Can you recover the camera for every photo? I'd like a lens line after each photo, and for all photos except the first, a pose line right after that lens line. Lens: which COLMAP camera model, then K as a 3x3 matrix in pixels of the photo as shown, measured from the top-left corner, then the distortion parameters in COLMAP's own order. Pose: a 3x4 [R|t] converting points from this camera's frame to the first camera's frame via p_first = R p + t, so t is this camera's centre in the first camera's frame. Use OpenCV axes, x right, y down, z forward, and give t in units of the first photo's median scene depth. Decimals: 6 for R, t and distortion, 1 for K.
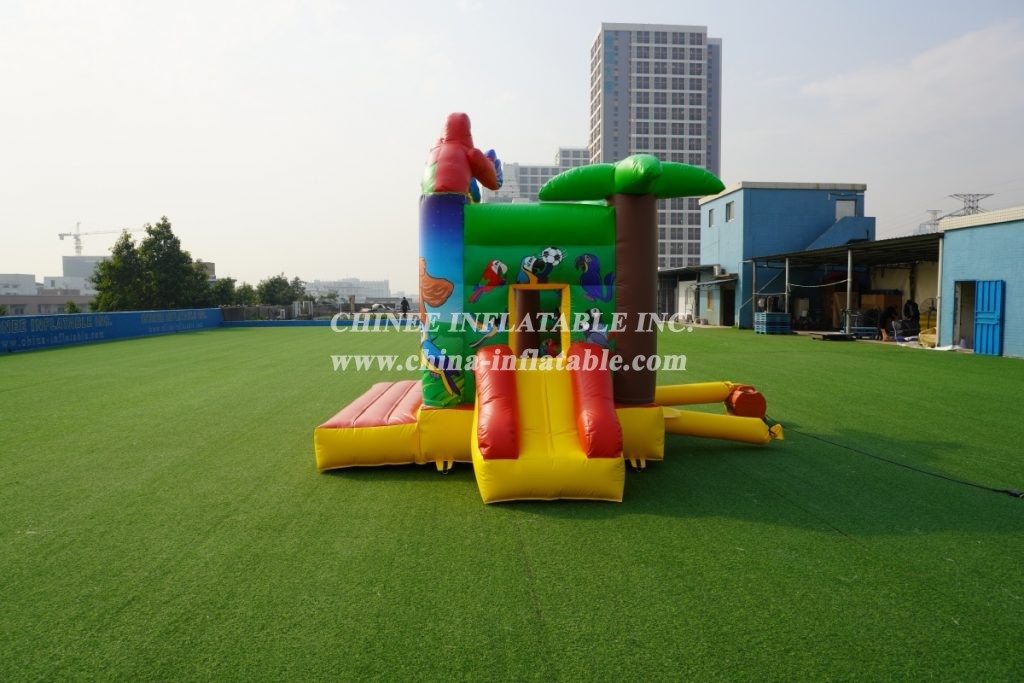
lens RADIAL K [[660.9, 0, 513.0], [0, 660.9, 346.5], [0, 0, 1]] dist [-0.027537, 0.000647]
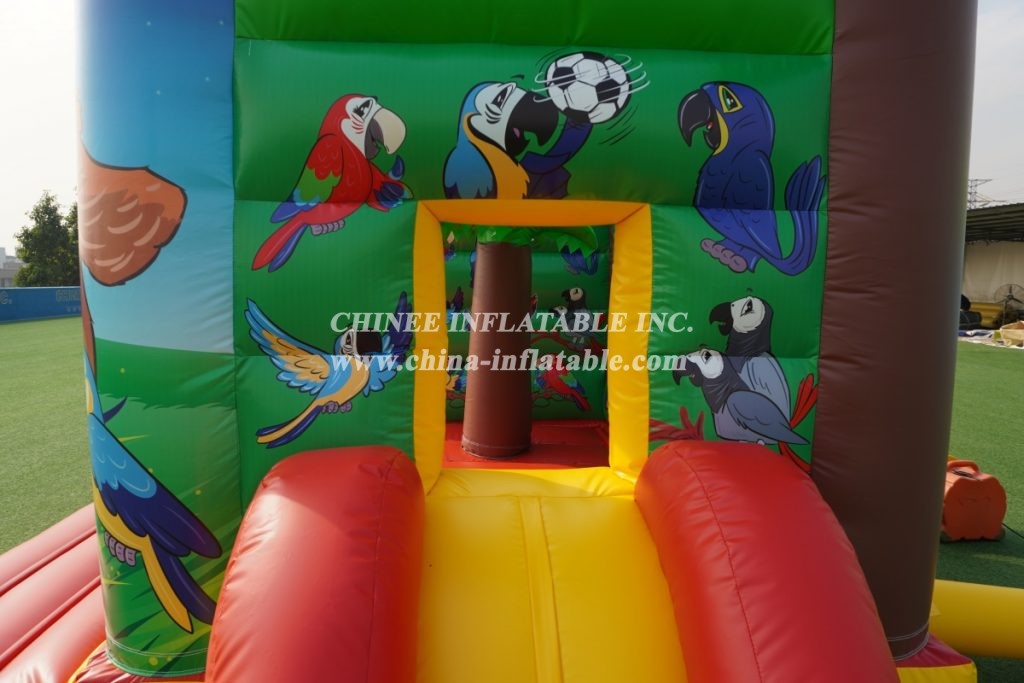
lens RADIAL K [[660.9, 0, 513.0], [0, 660.9, 346.5], [0, 0, 1]] dist [-0.027537, 0.000647]
pose [[0.999766, 0.012415, 0.017701, 0.027933], [-0.012924, 0.999499, 0.028900, -0.045341], [-0.017334, -0.029122, 0.999426, 0.746477]]
